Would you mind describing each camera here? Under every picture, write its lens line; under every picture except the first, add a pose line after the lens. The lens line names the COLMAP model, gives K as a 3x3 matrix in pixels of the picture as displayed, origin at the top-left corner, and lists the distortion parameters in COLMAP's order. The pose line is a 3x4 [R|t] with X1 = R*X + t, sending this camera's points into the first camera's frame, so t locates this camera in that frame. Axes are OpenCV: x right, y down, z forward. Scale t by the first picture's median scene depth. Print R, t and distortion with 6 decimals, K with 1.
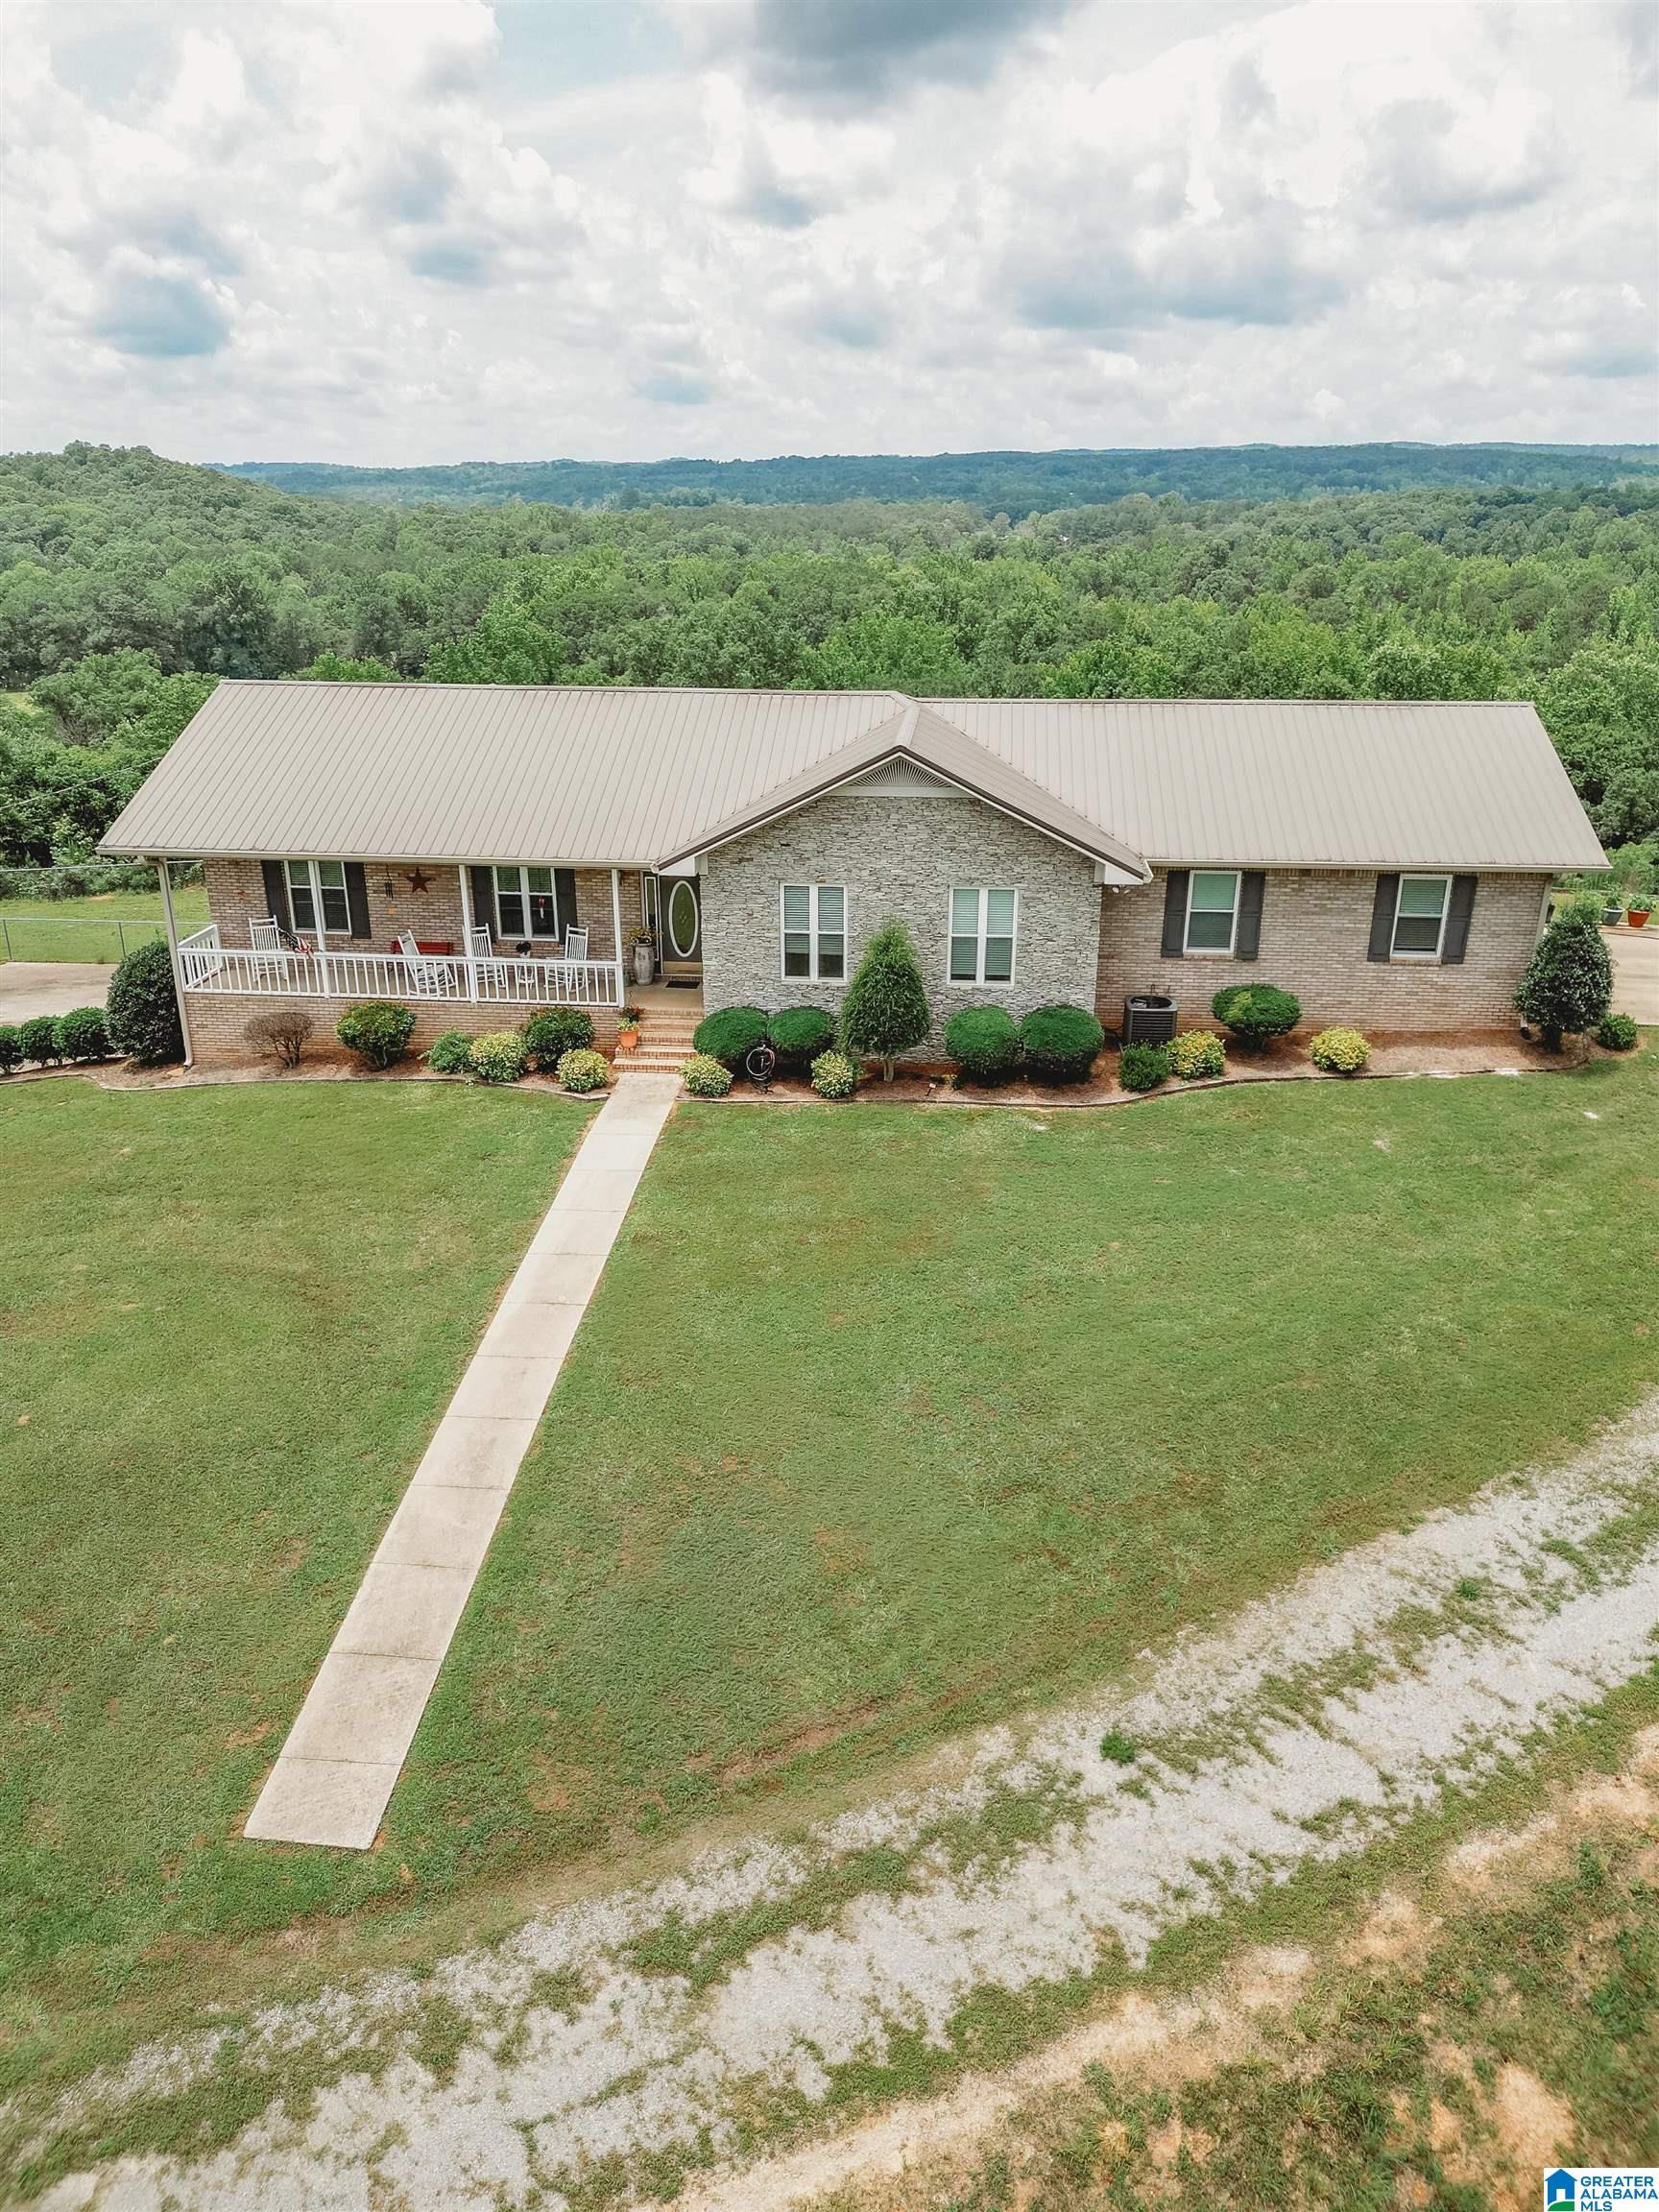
lens RADIAL K [[1550.0, 0, 829.0], [0, 1550.0, 1097.9], [0, 0, 1]] dist [0.065168, -0.062253]
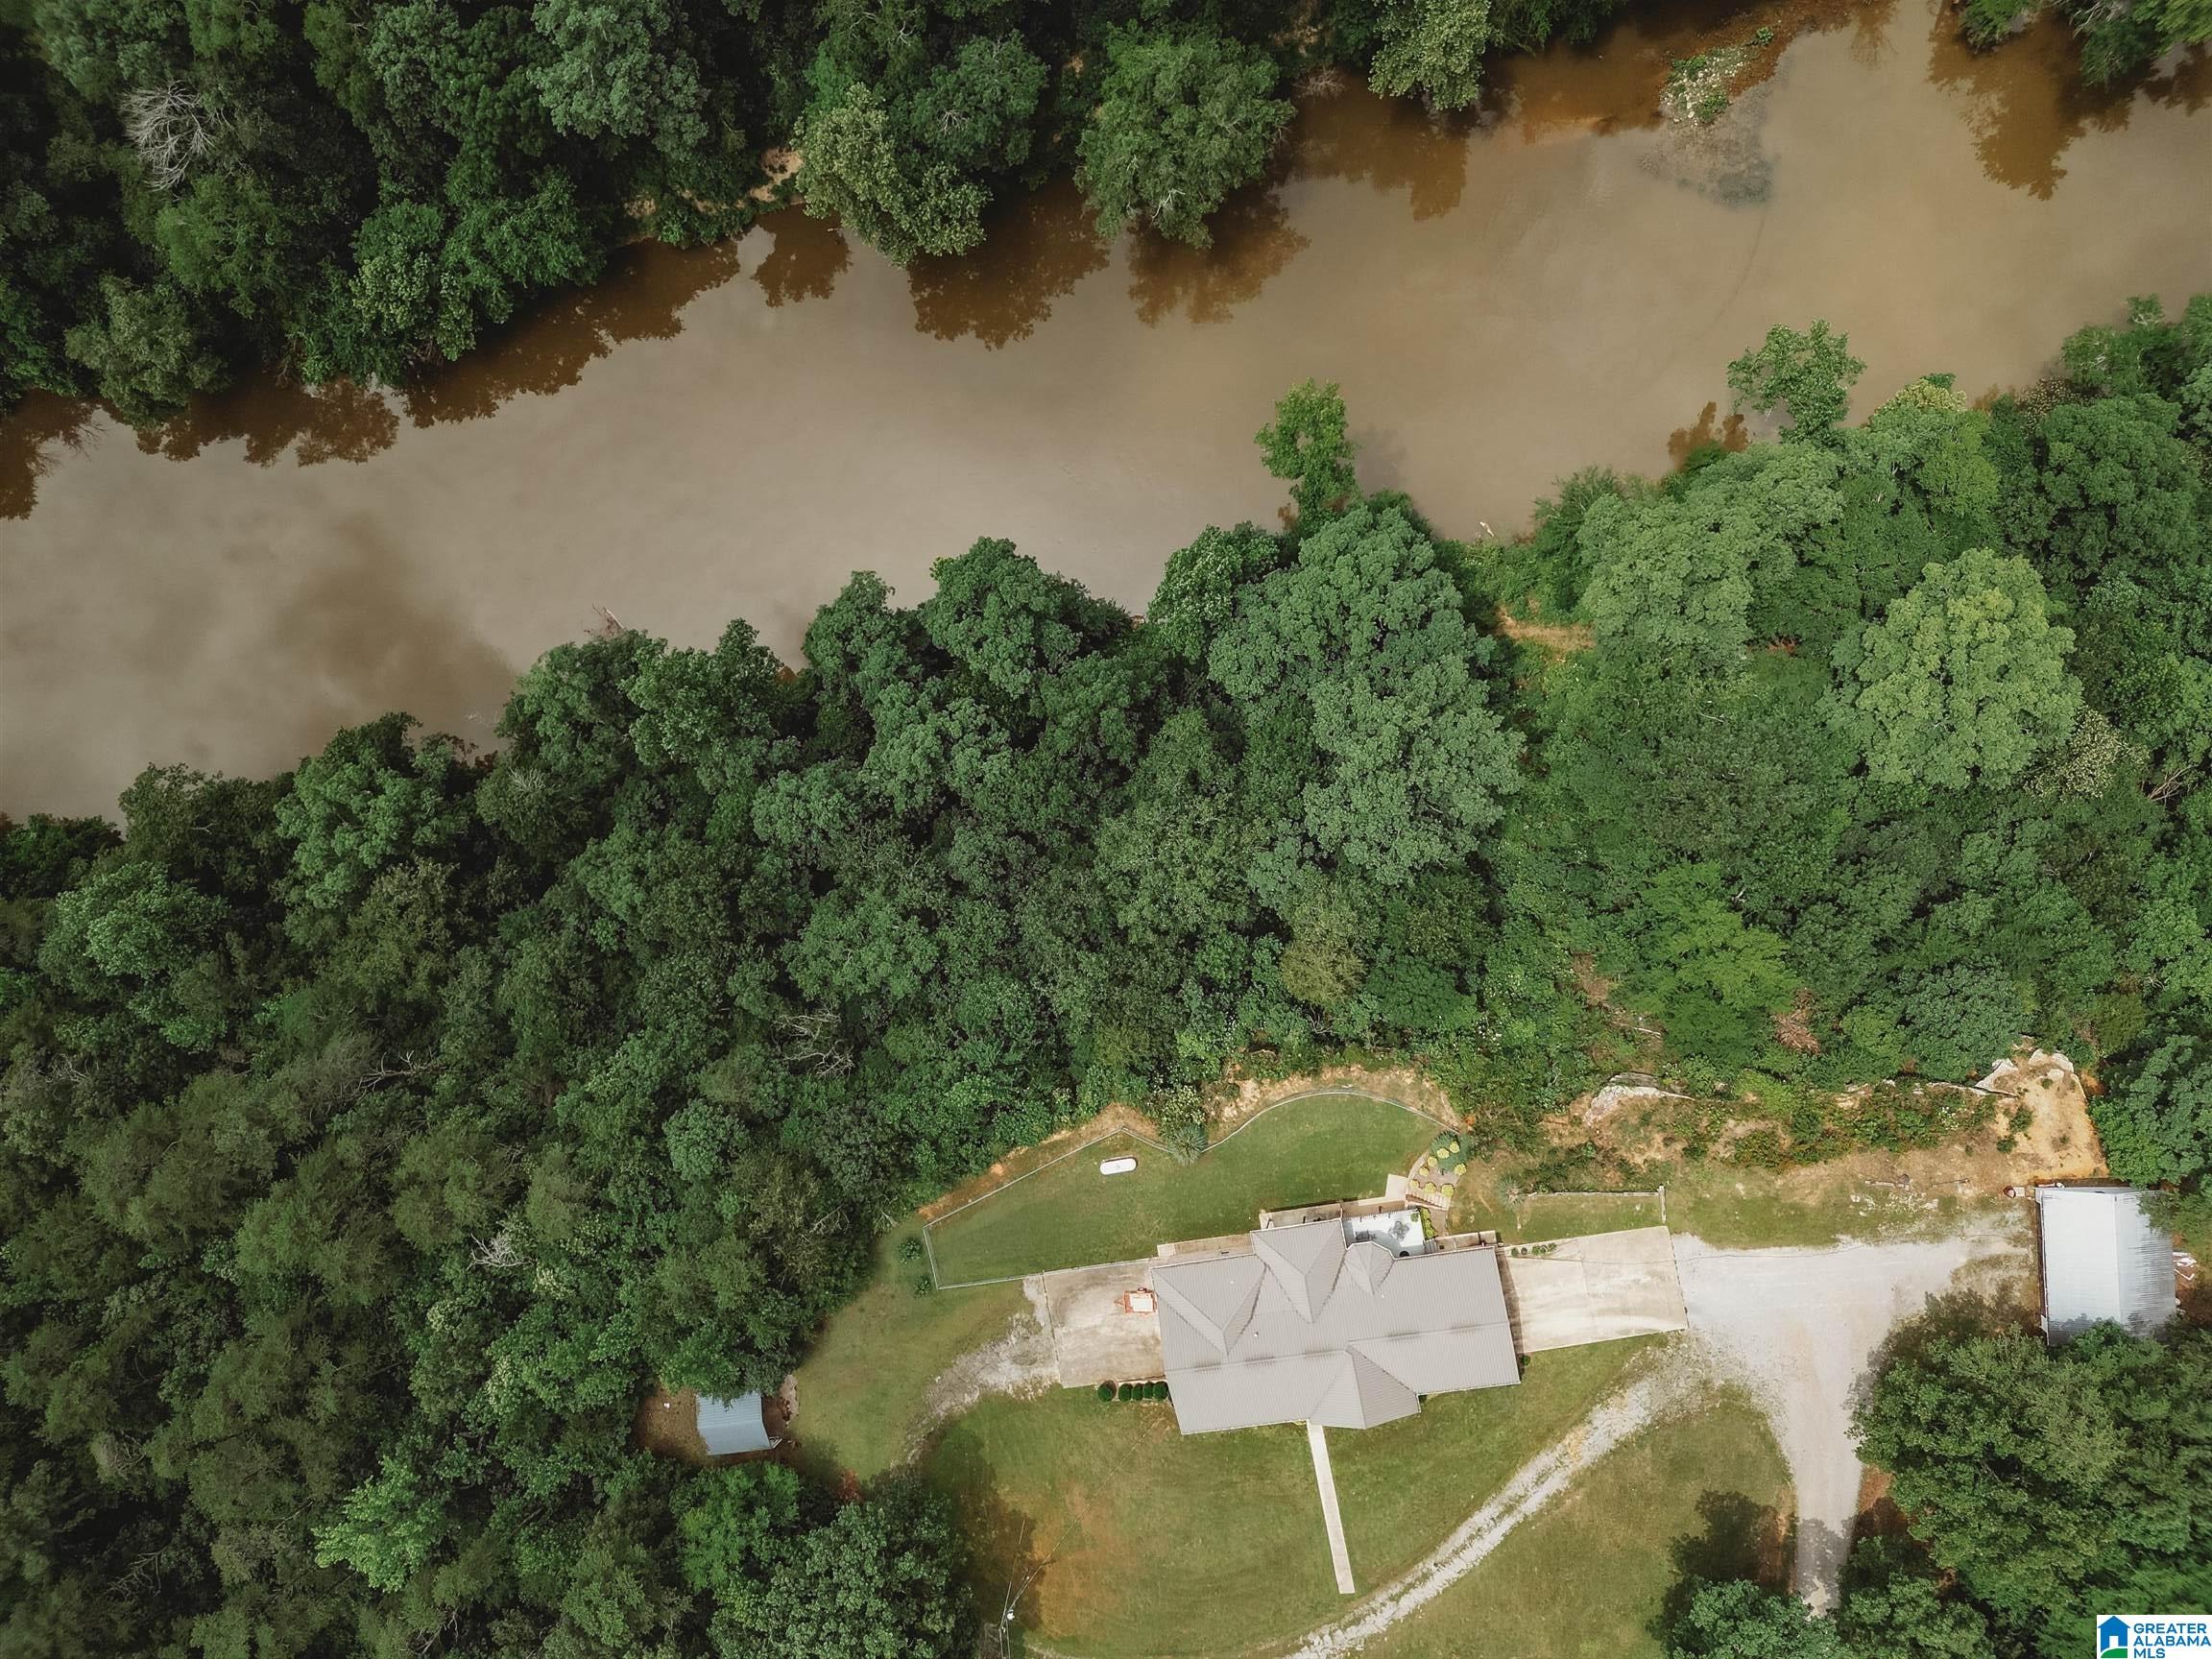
lens RADIAL K [[1550.0, 0, 1105.3], [0, 1550.0, 834.8], [0, 0, 1]] dist [0.065168, -0.062253]
pose [[0.947316, -0.271756, -0.169530, 0.826994], [0.257588, 0.331801, 0.907500, -7.422712], [-0.190369, -0.903359, 0.384321, 1.360782]]
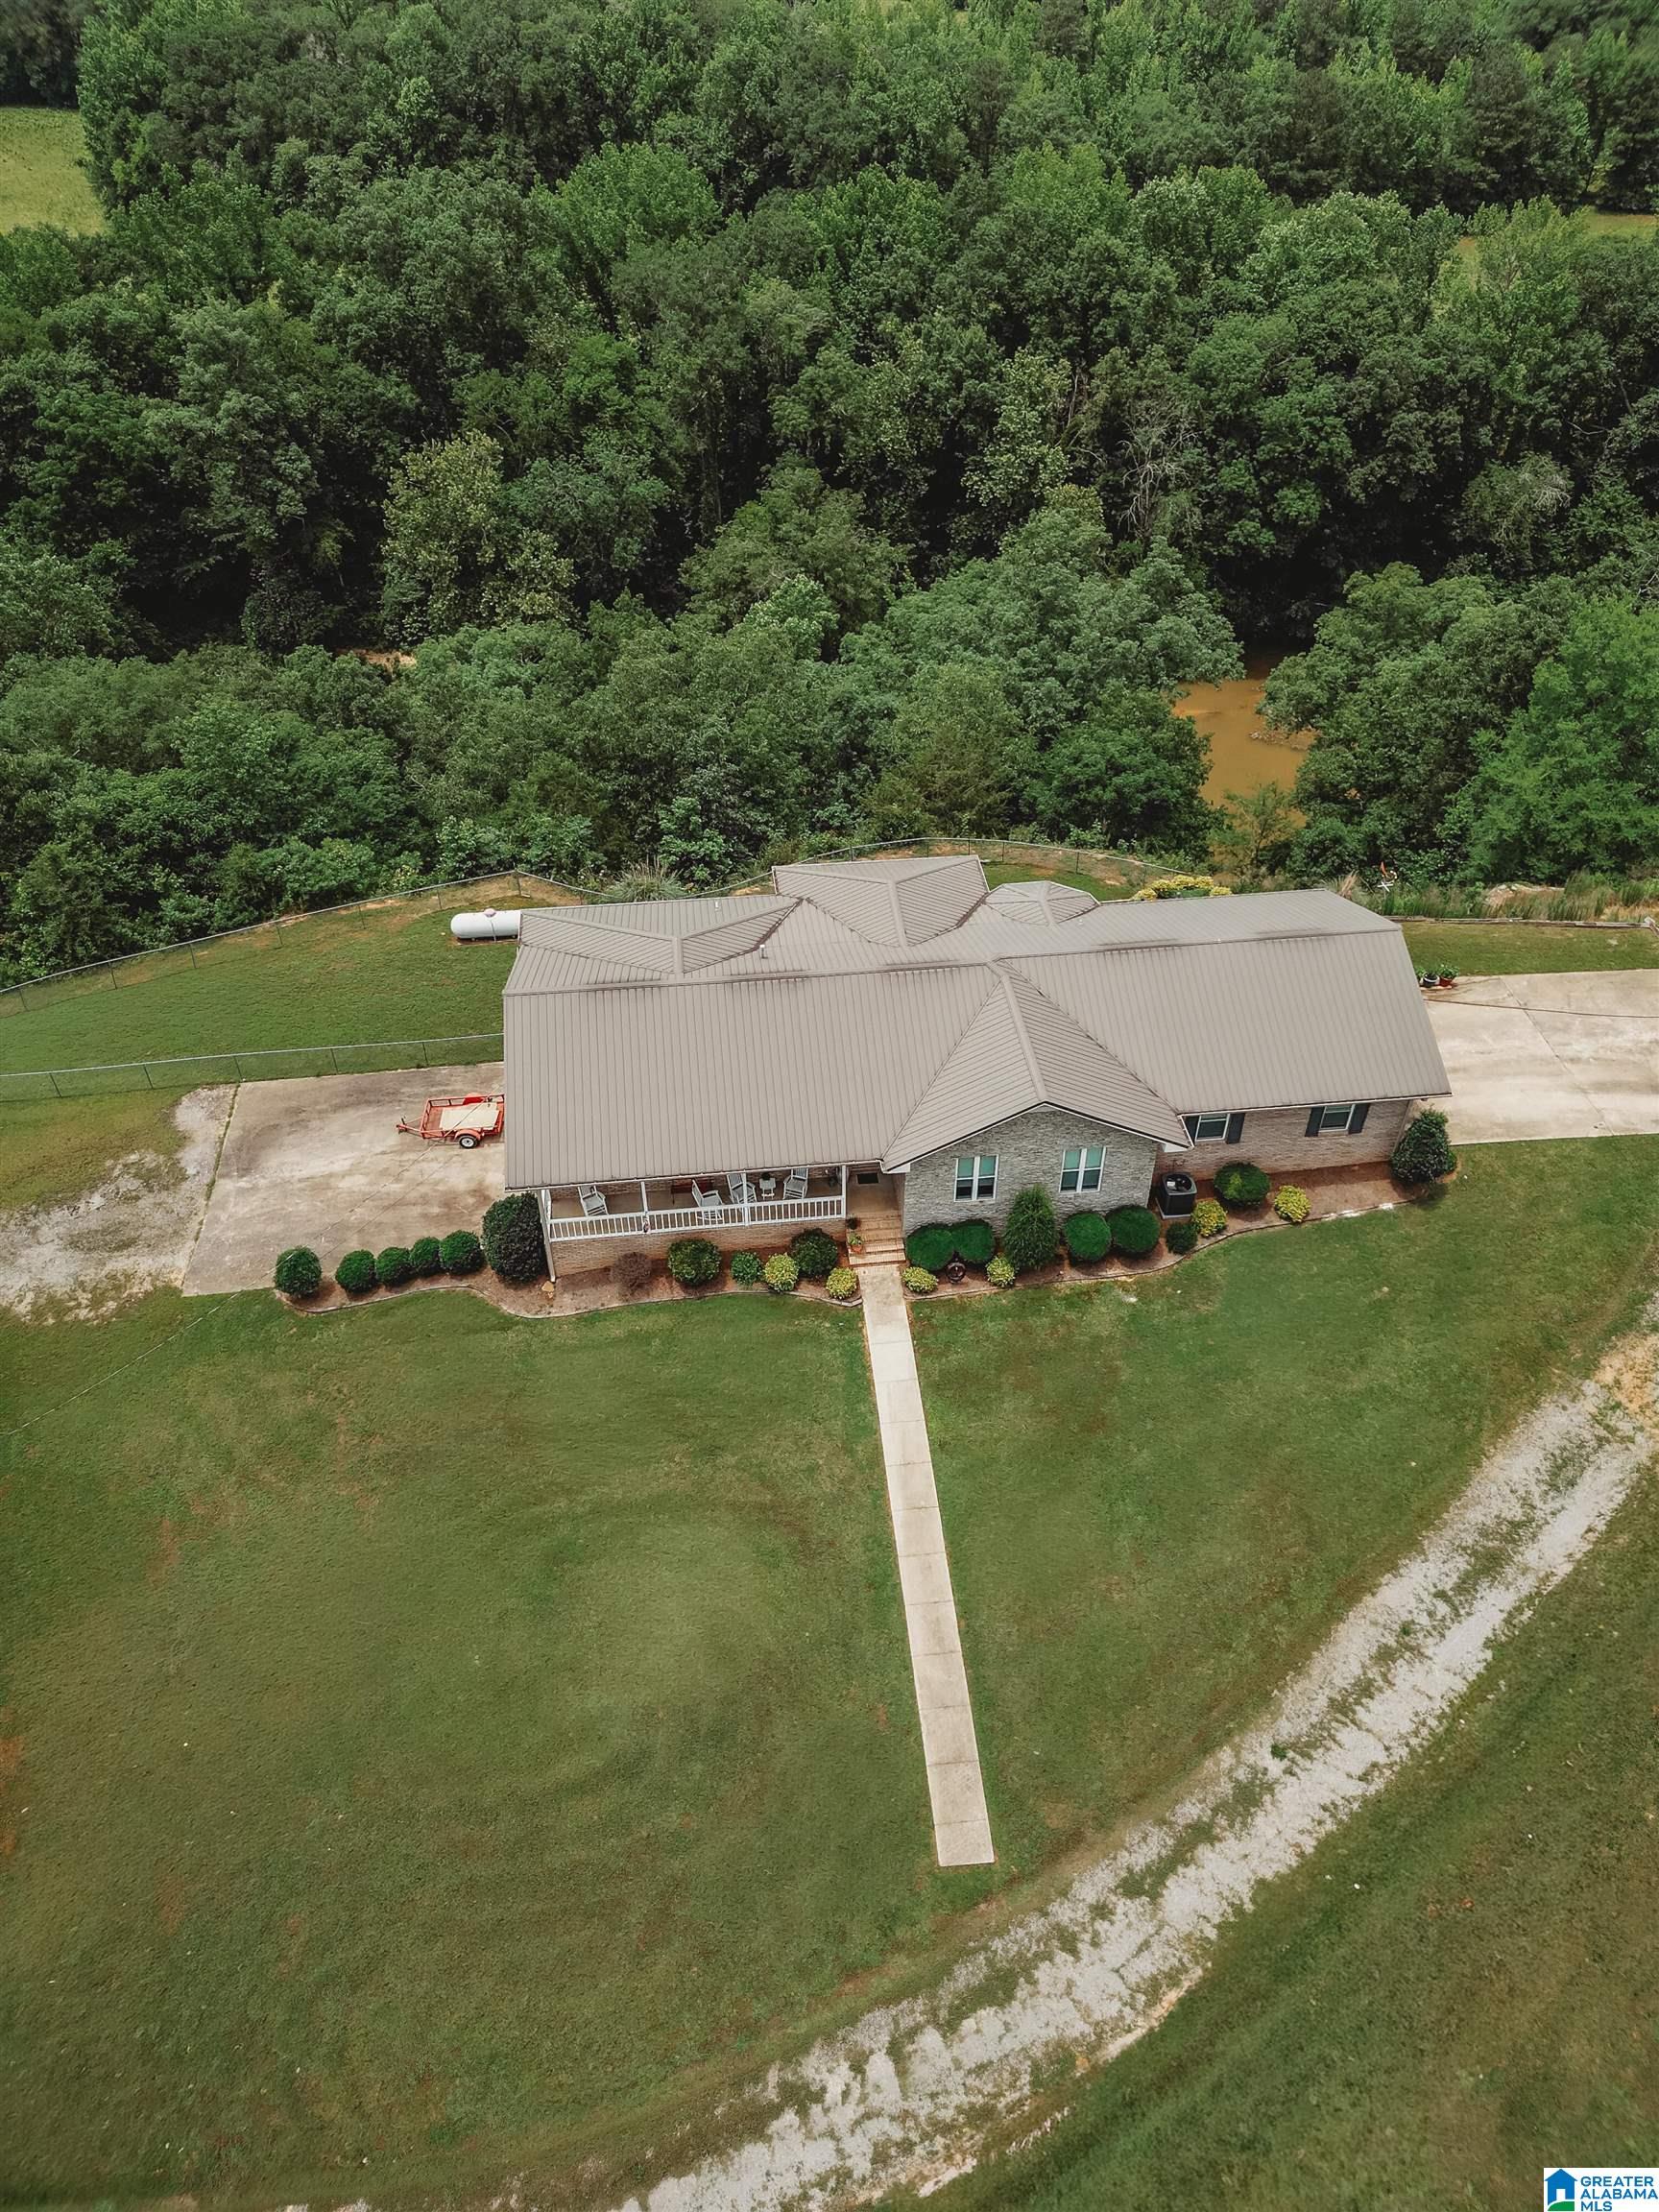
lens RADIAL K [[1550.0, 0, 828.3], [0, 1550.0, 1096.9], [0, 0, 1]] dist [0.065168, -0.062253]
pose [[0.980497, -0.135171, 0.142669, -0.568448], [0.076094, 0.930406, 0.358546, -1.164871], [-0.181205, -0.340697, 0.922546, -0.599414]]
